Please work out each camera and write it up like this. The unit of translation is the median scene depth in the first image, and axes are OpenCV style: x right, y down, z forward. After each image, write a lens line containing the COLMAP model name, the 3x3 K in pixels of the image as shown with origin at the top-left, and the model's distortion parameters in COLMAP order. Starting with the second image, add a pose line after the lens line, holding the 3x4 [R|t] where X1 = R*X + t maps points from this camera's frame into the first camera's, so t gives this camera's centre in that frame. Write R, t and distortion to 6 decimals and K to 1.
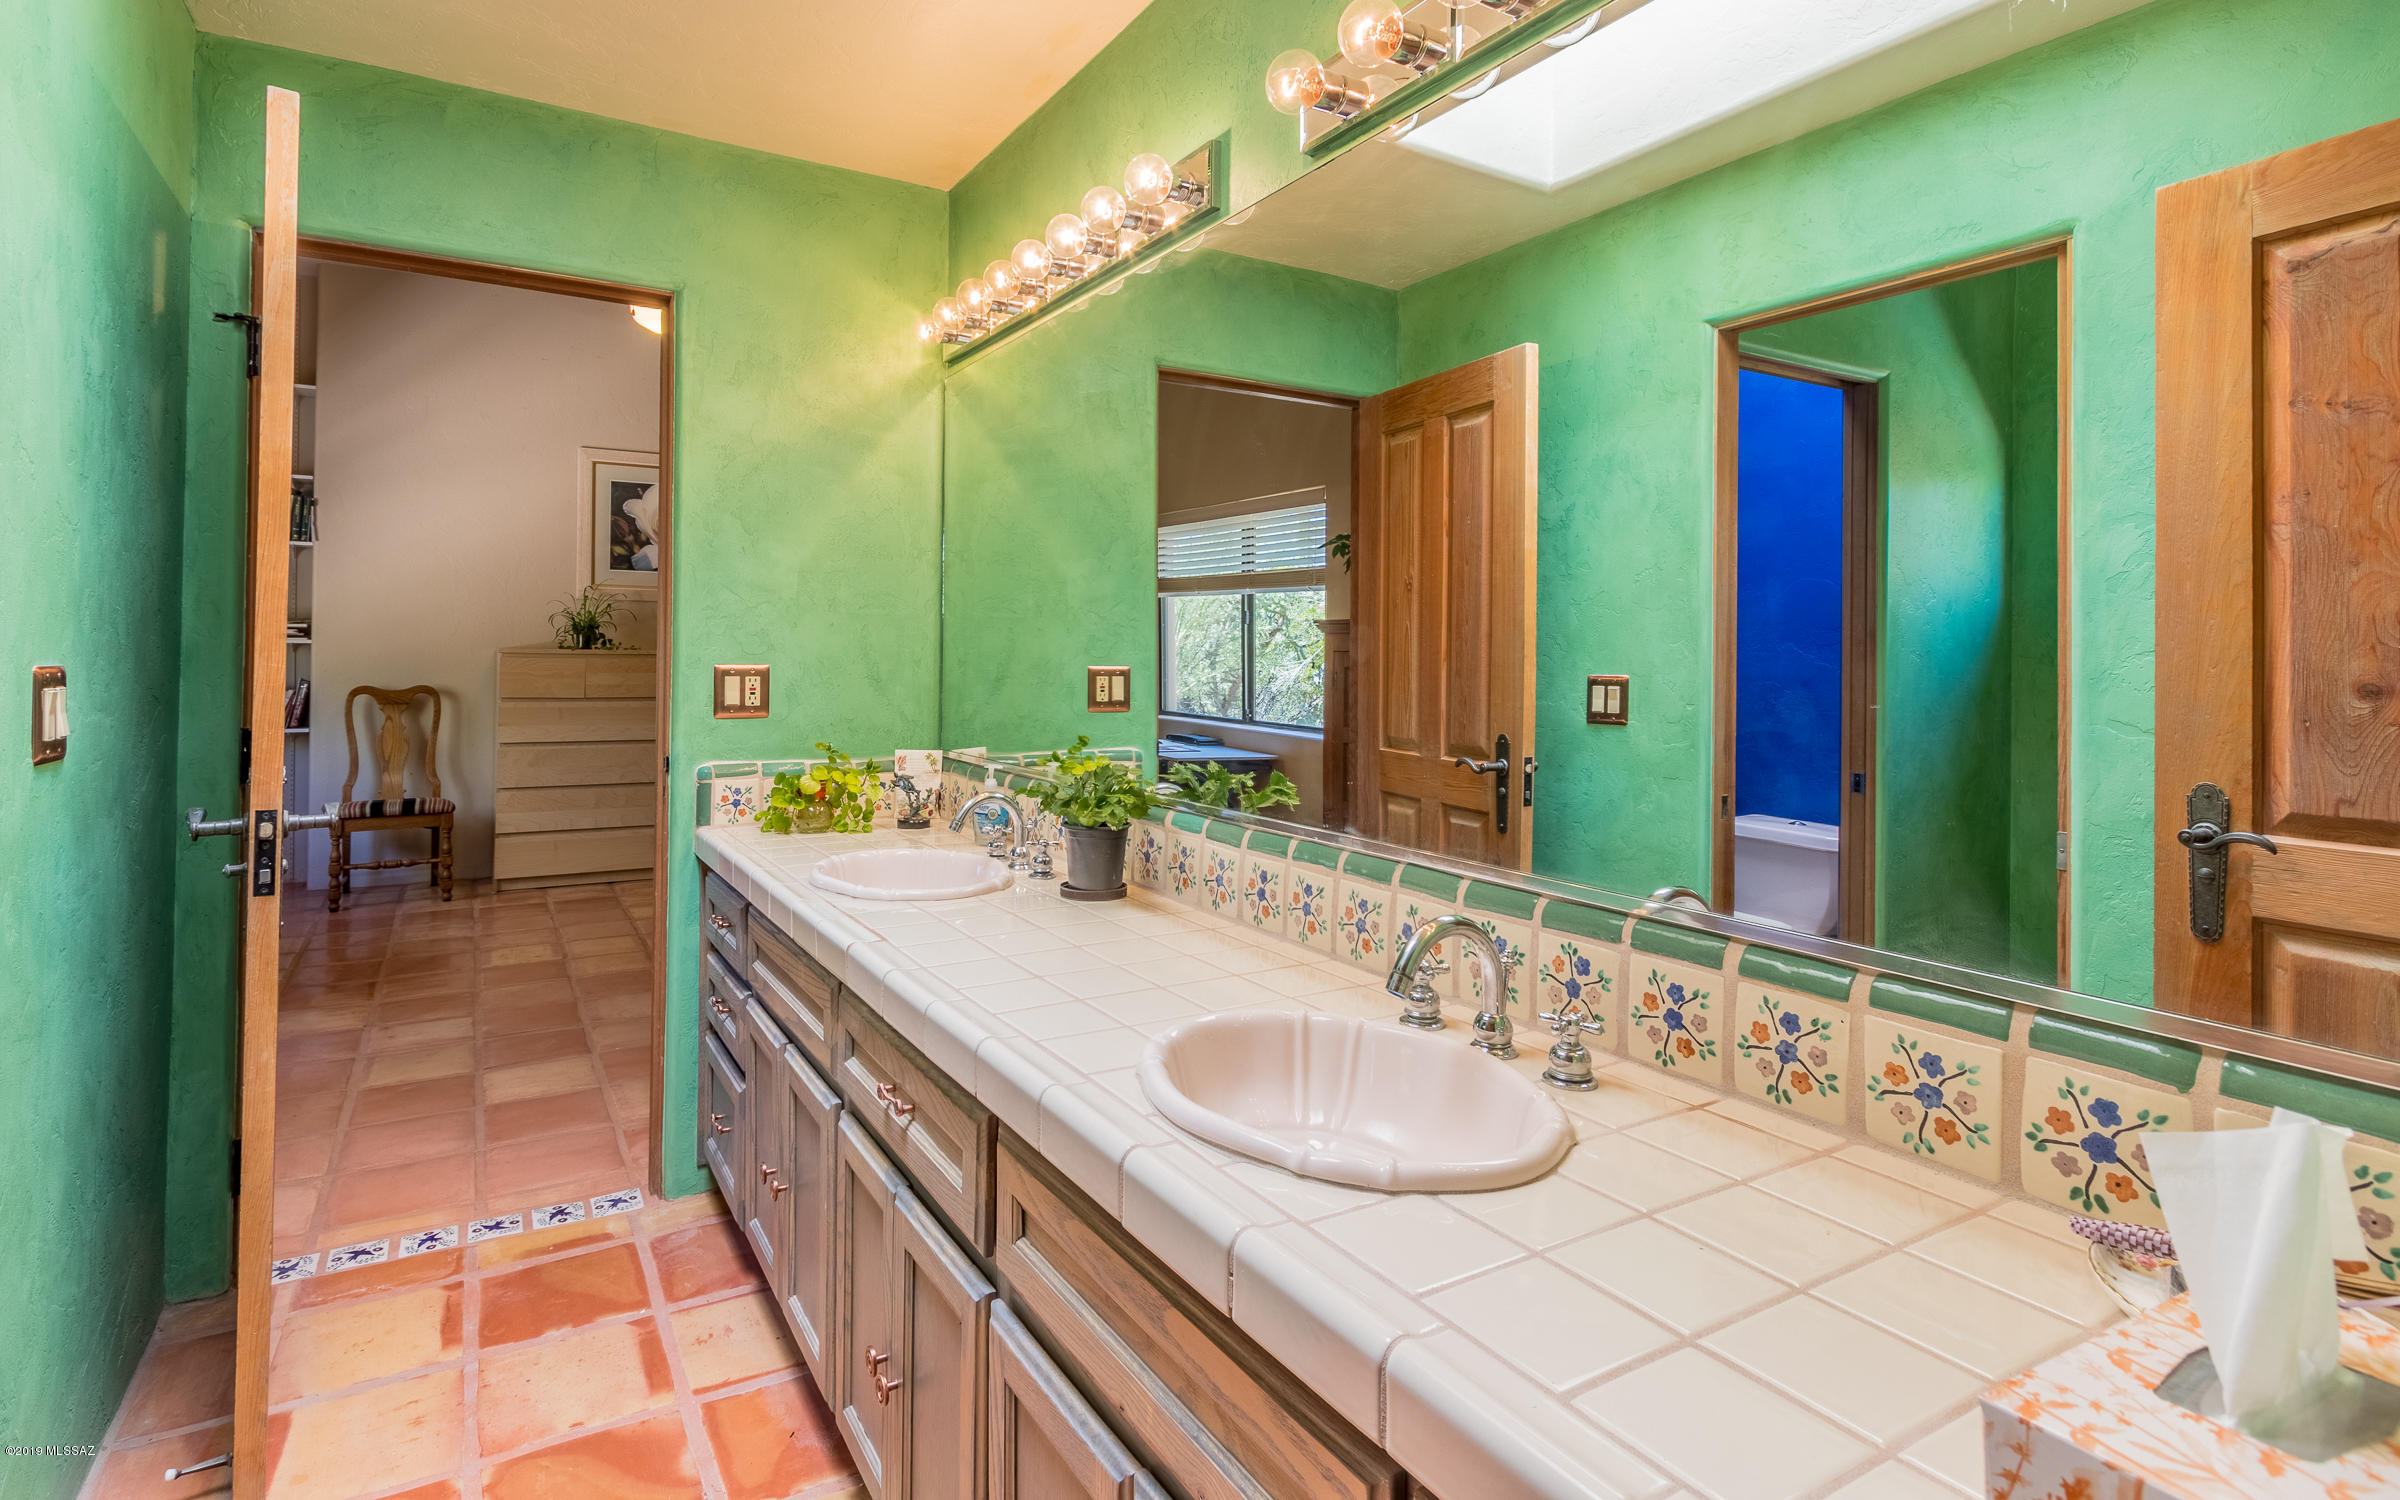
lens RADIAL K [[1210.3, 0, 1196.0], [0, 1210.3, 644.3], [0, 0, 1]] dist [-0.000227, -0.000103]
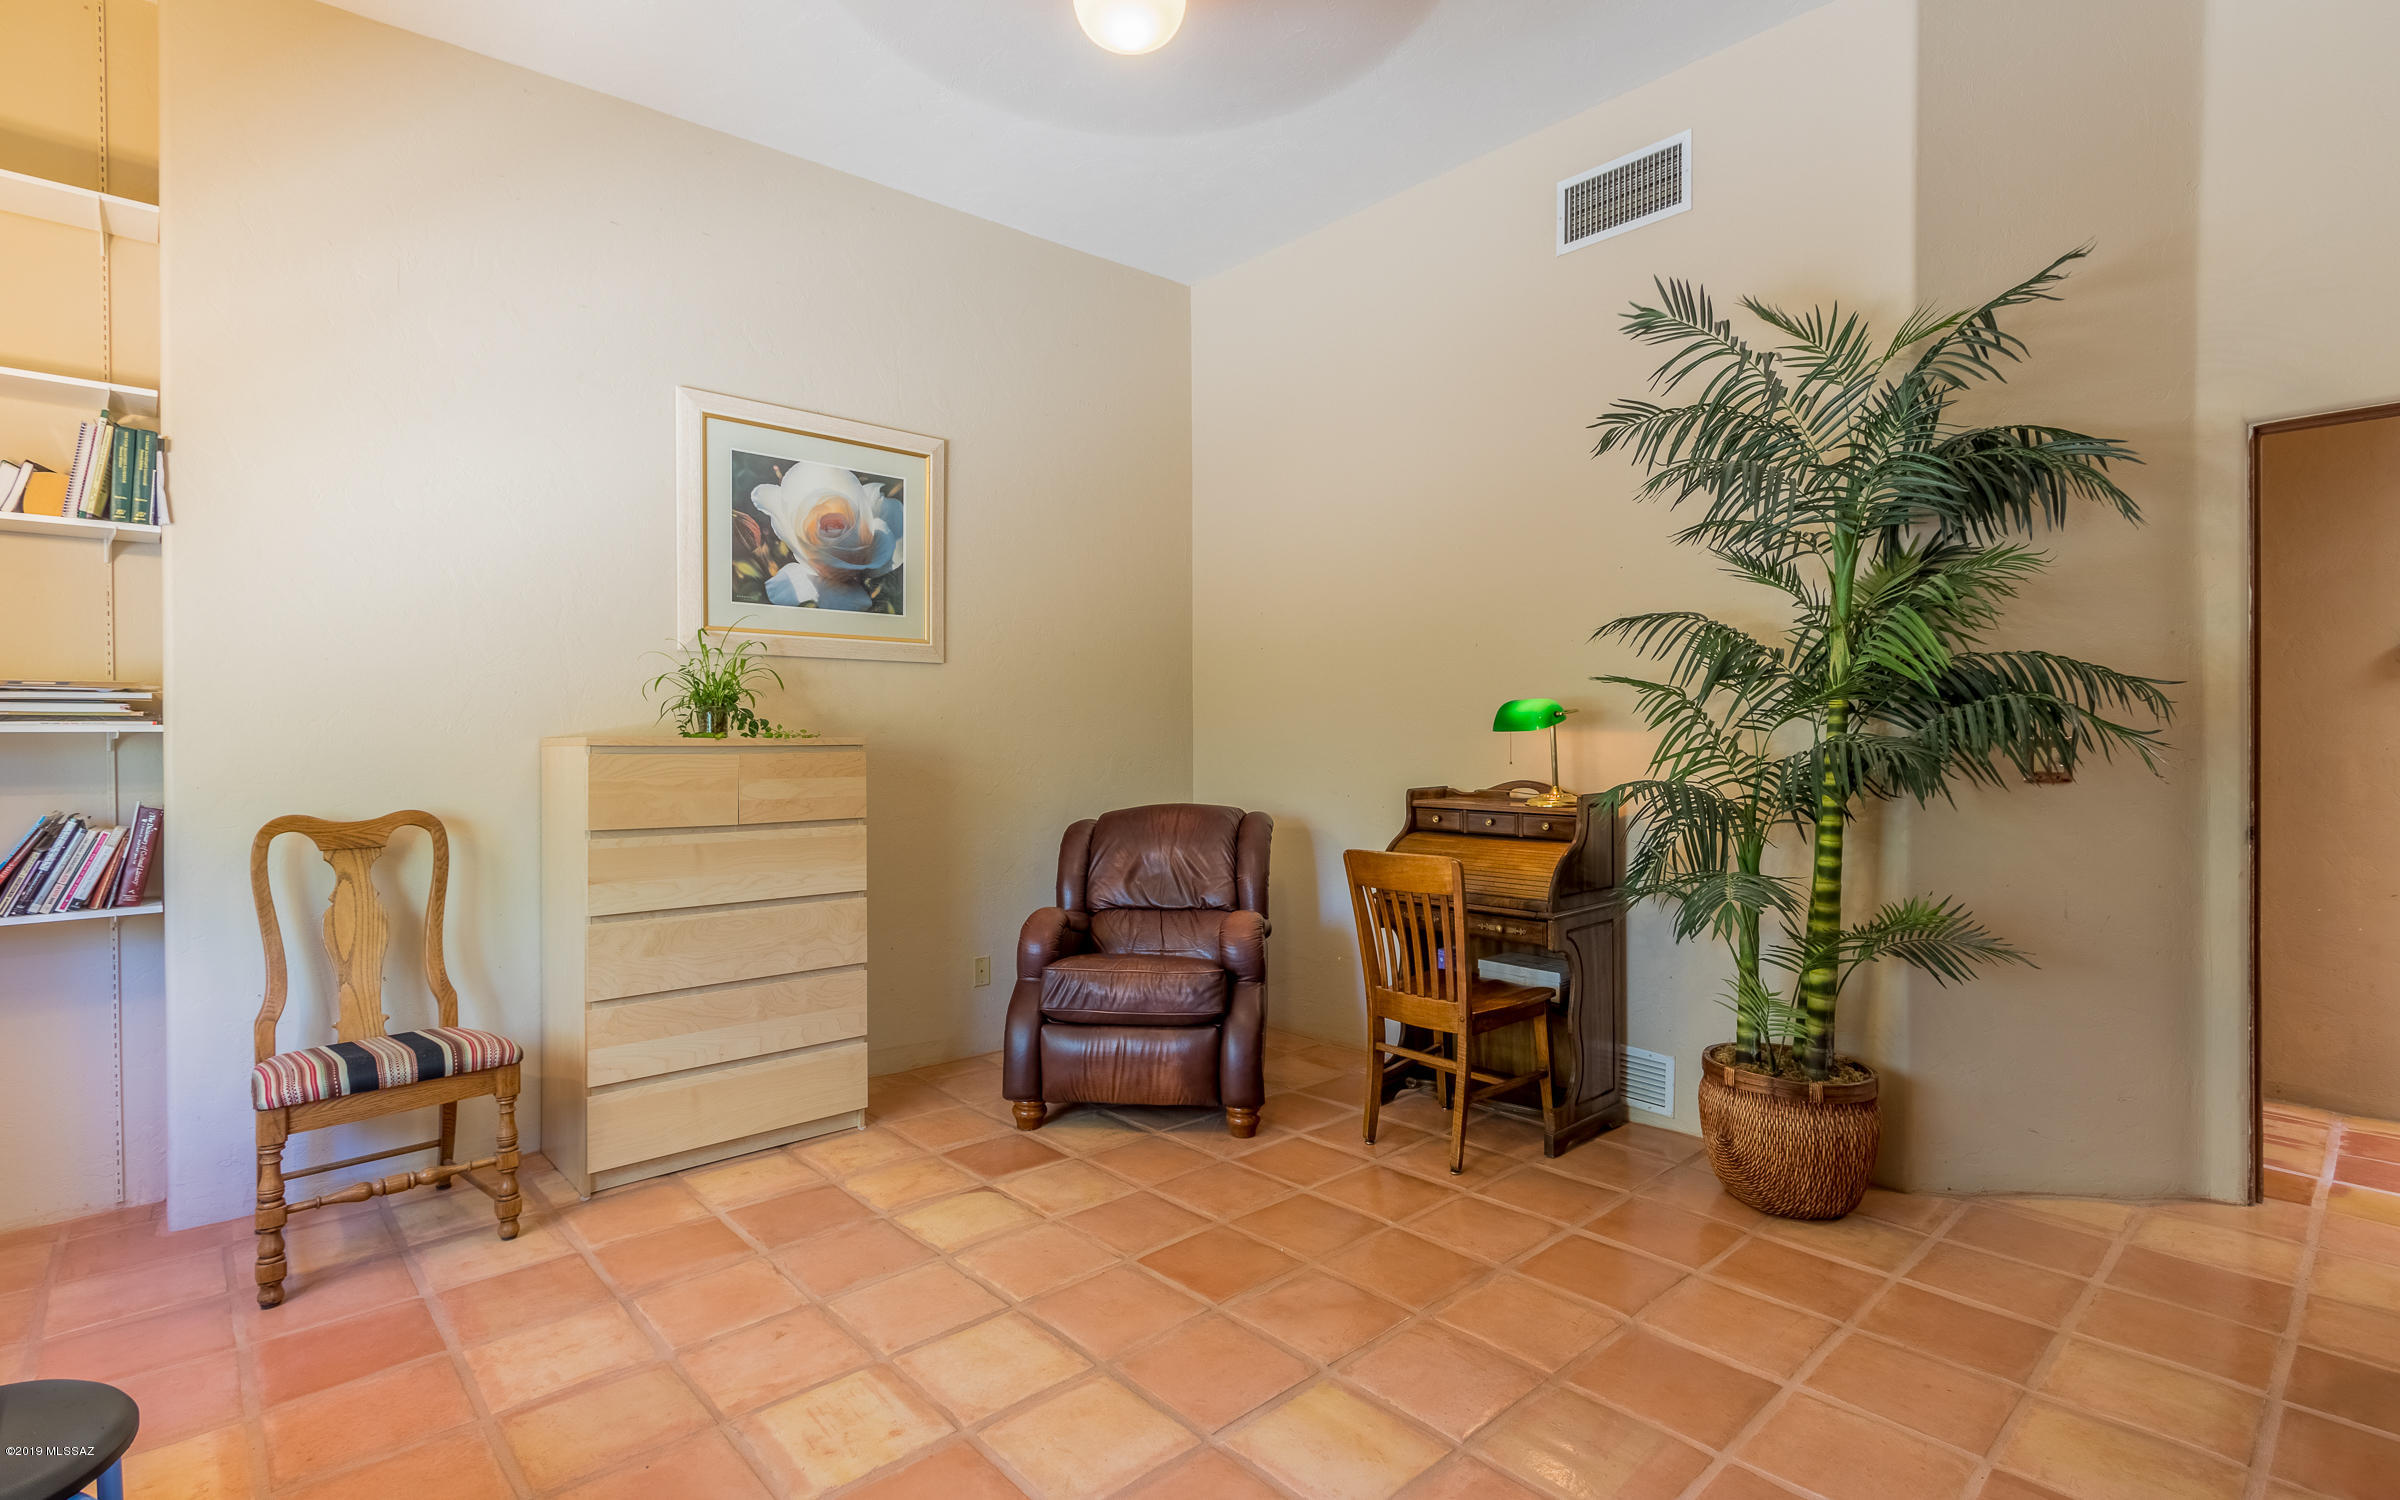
lens RADIAL K [[1130.9, 0, 1257.4], [0, 1130.9, 752.9], [0, 0, 1]] dist [-0.001674, -0.000538]
pose [[0.975246, -0.015646, 0.220567, -0.357084], [0.010650, 0.999659, 0.023822, 0.001103], [-0.220864, -0.020884, 0.975081, 0.406729]]
